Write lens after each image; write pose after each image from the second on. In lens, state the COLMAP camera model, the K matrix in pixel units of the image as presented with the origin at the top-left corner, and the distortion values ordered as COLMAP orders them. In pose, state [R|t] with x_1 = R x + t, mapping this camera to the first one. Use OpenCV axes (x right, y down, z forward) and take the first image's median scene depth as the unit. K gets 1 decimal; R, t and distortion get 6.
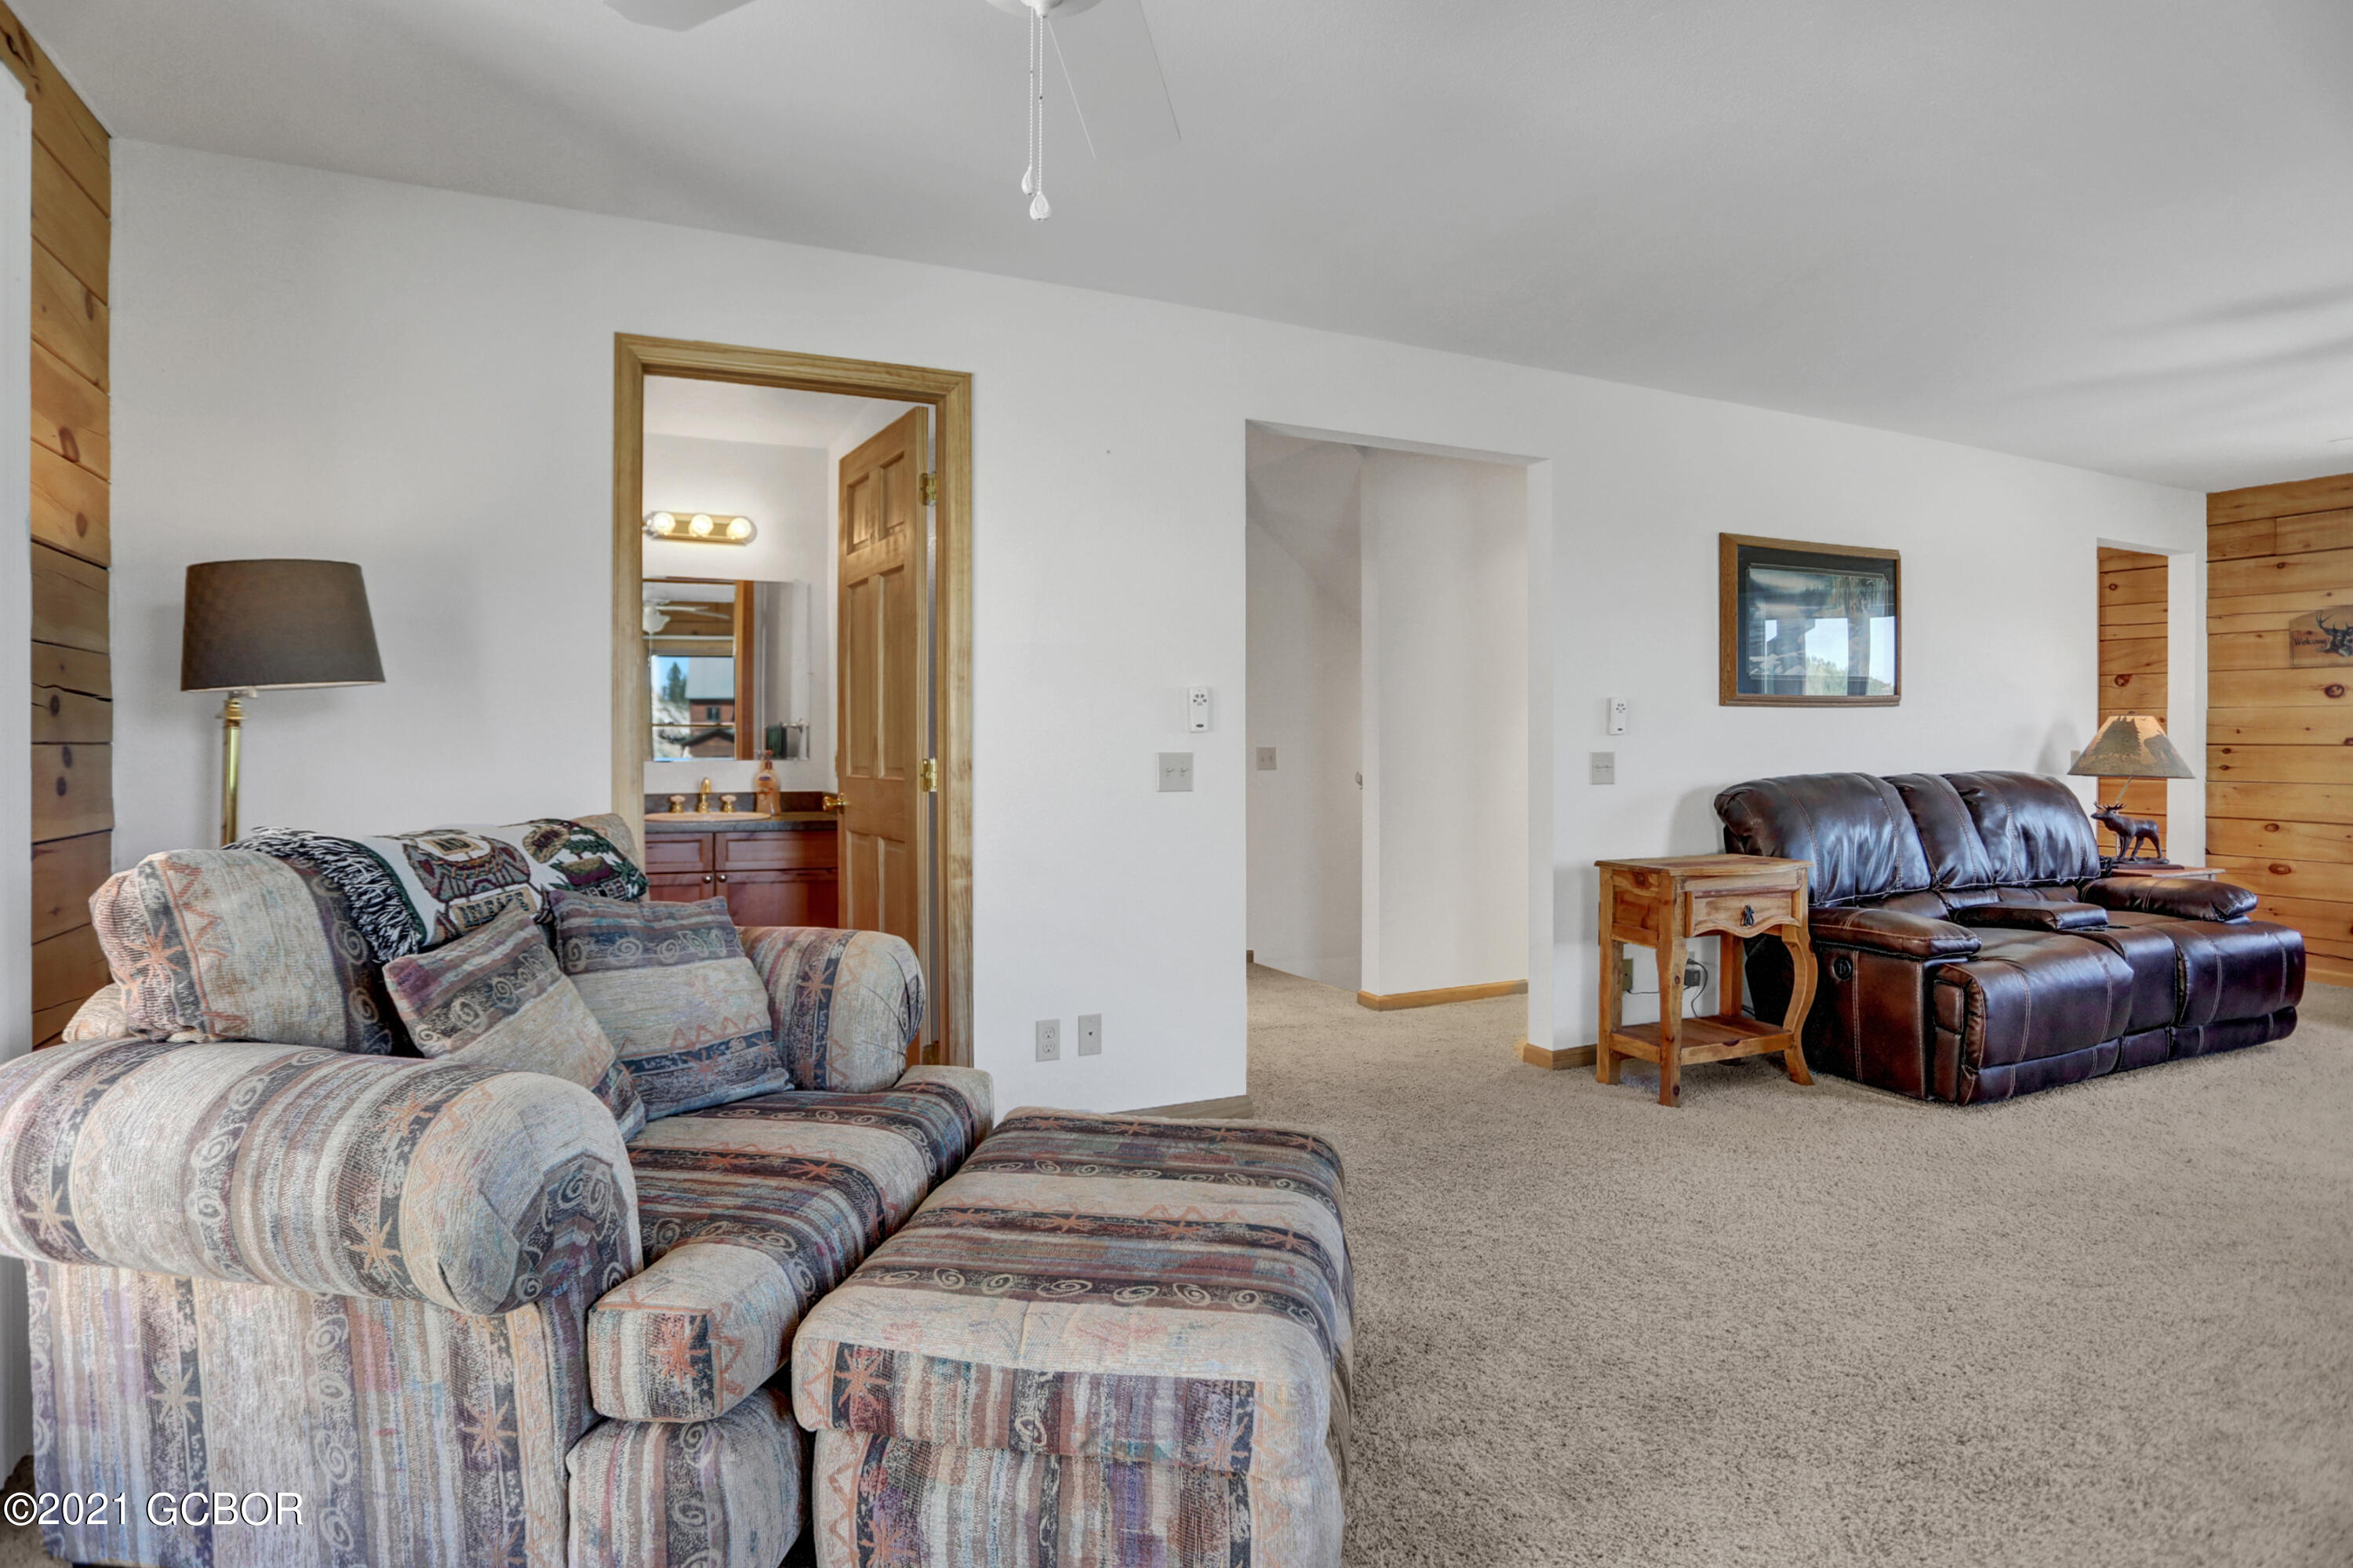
lens RADIAL K [[1231.5, 0, 1224.2], [0, 1231.5, 751.7], [0, 0, 1]] dist [-0.056563, 0.026335]
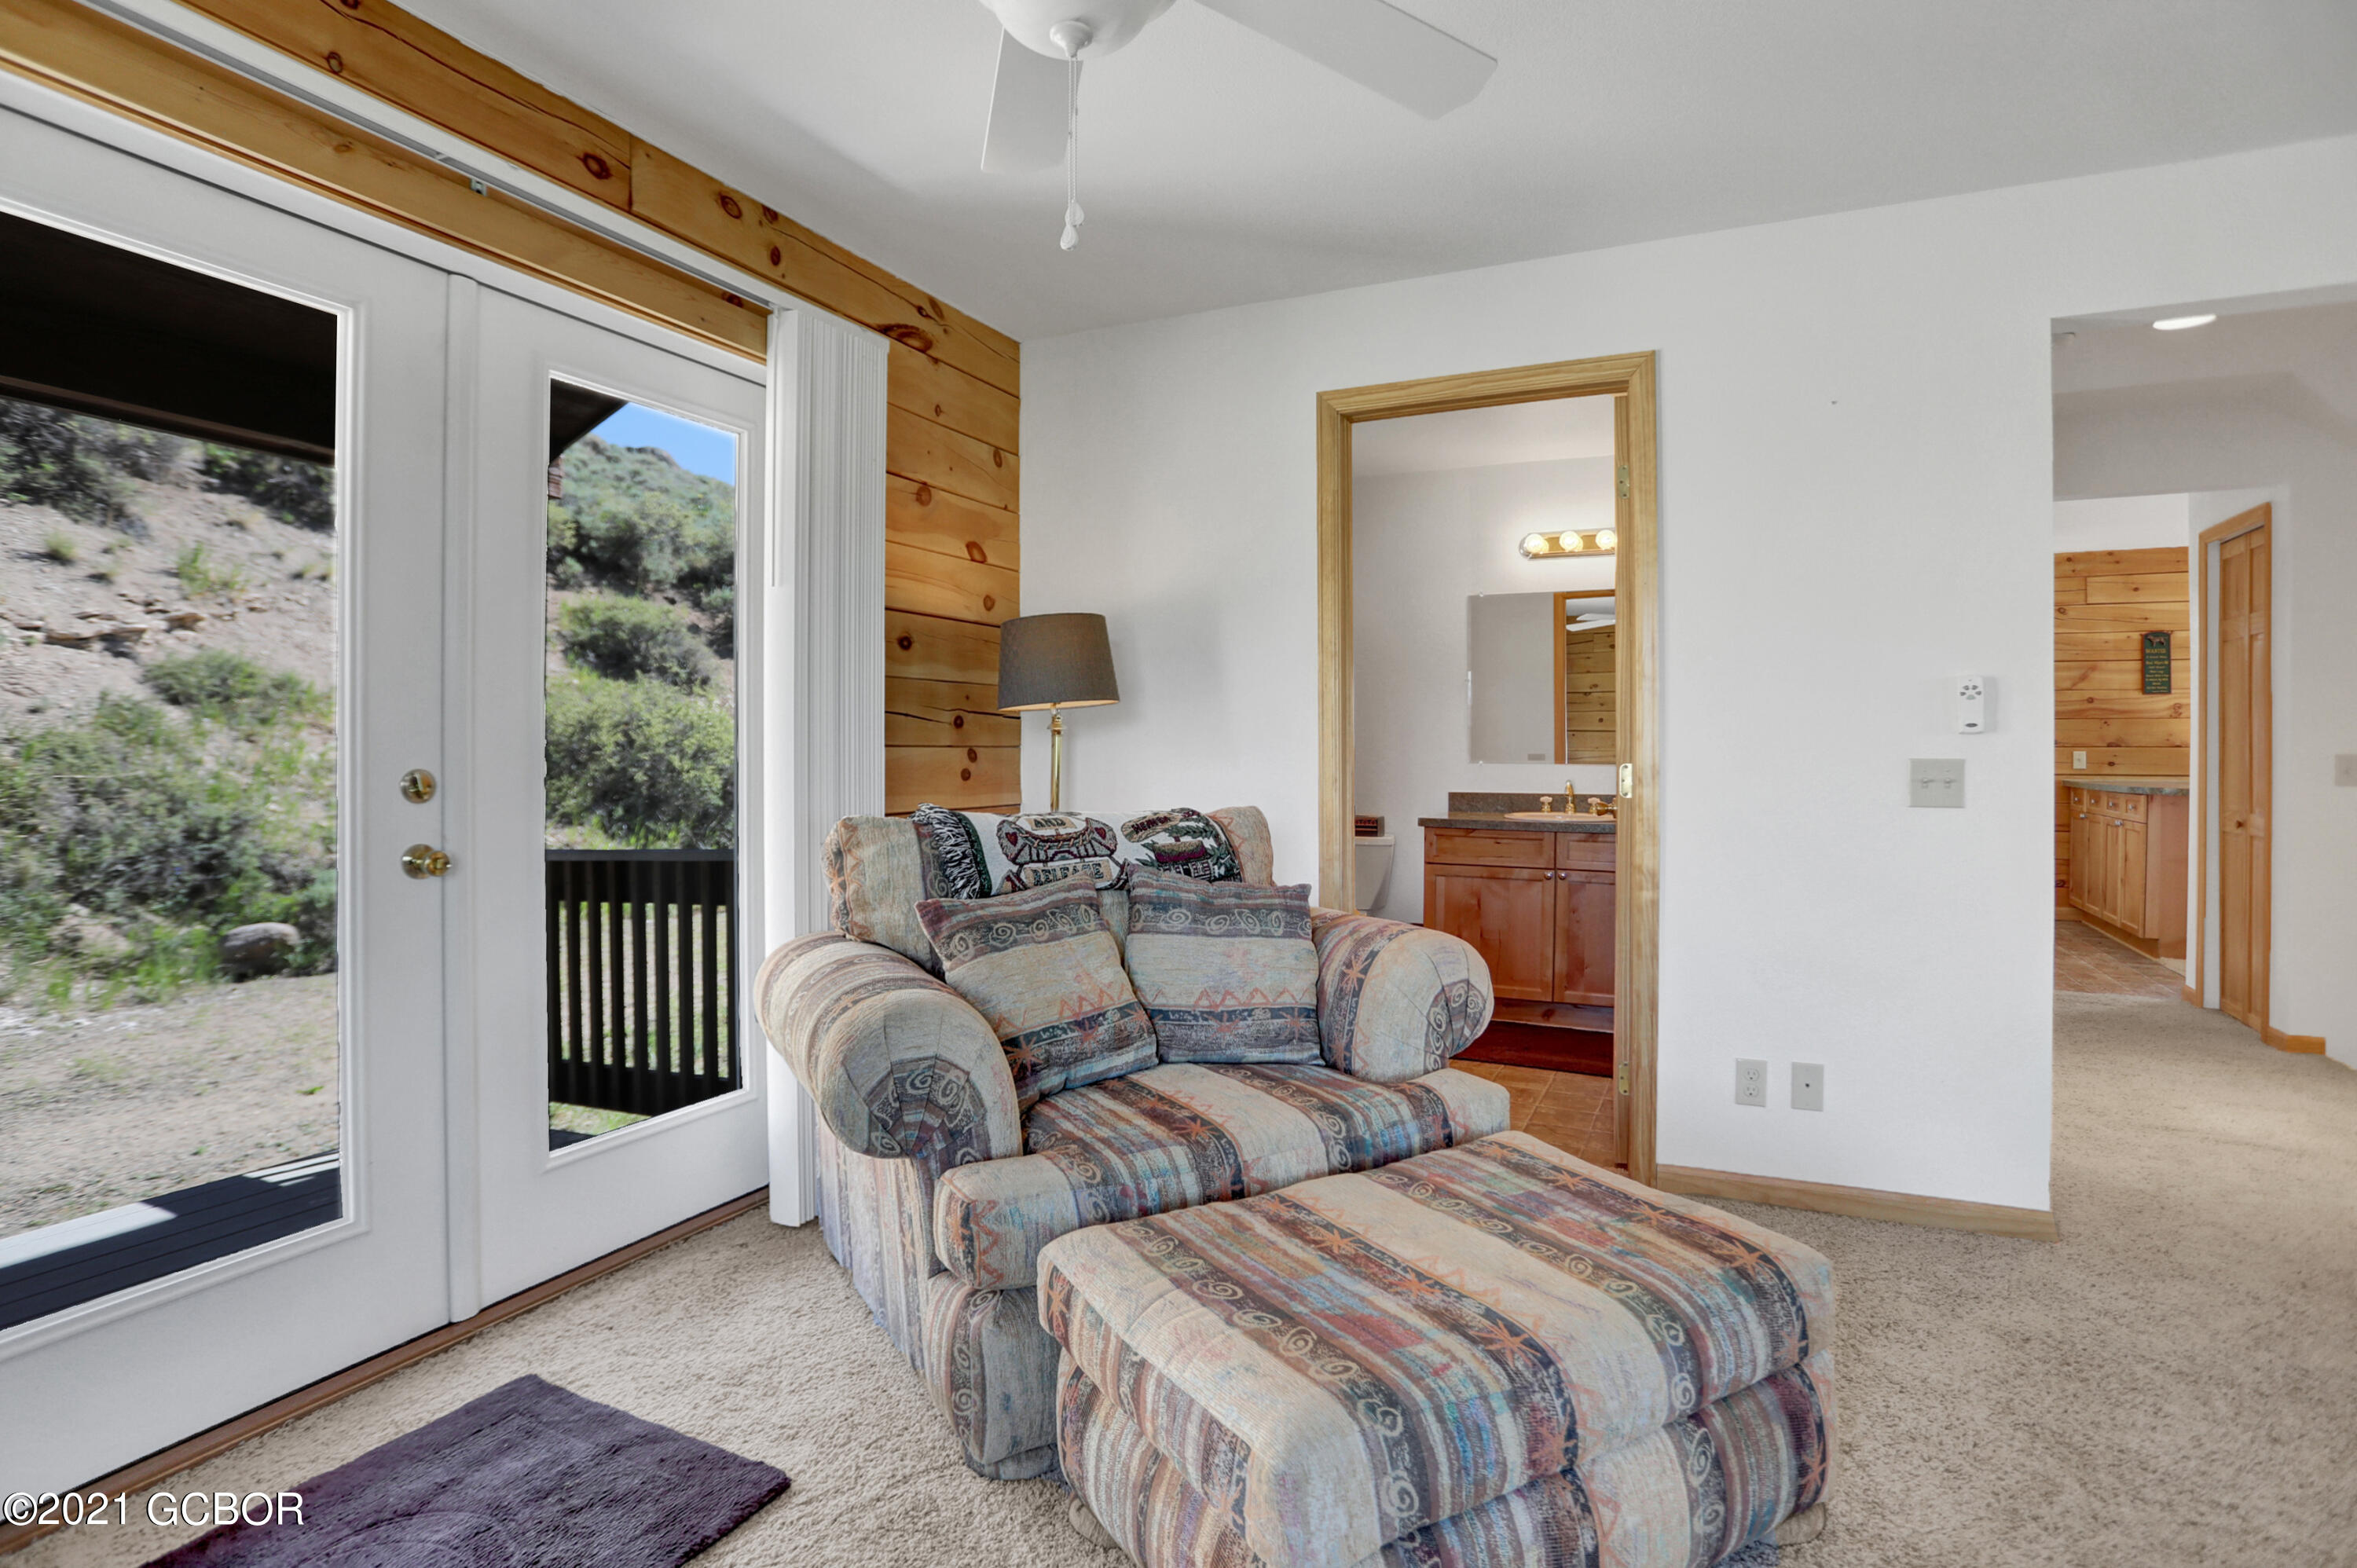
lens RADIAL K [[1195.8, 0, 1199.8], [0, 1195.8, 756.2], [0, 0, 1]] dist [-0.053536, 0.015207]
pose [[0.640166, 0.005624, -0.768216, 0.290076], [-0.005849, 0.999980, 0.002447, -0.000398], [0.768214, 0.002927, 0.640186, 0.174572]]
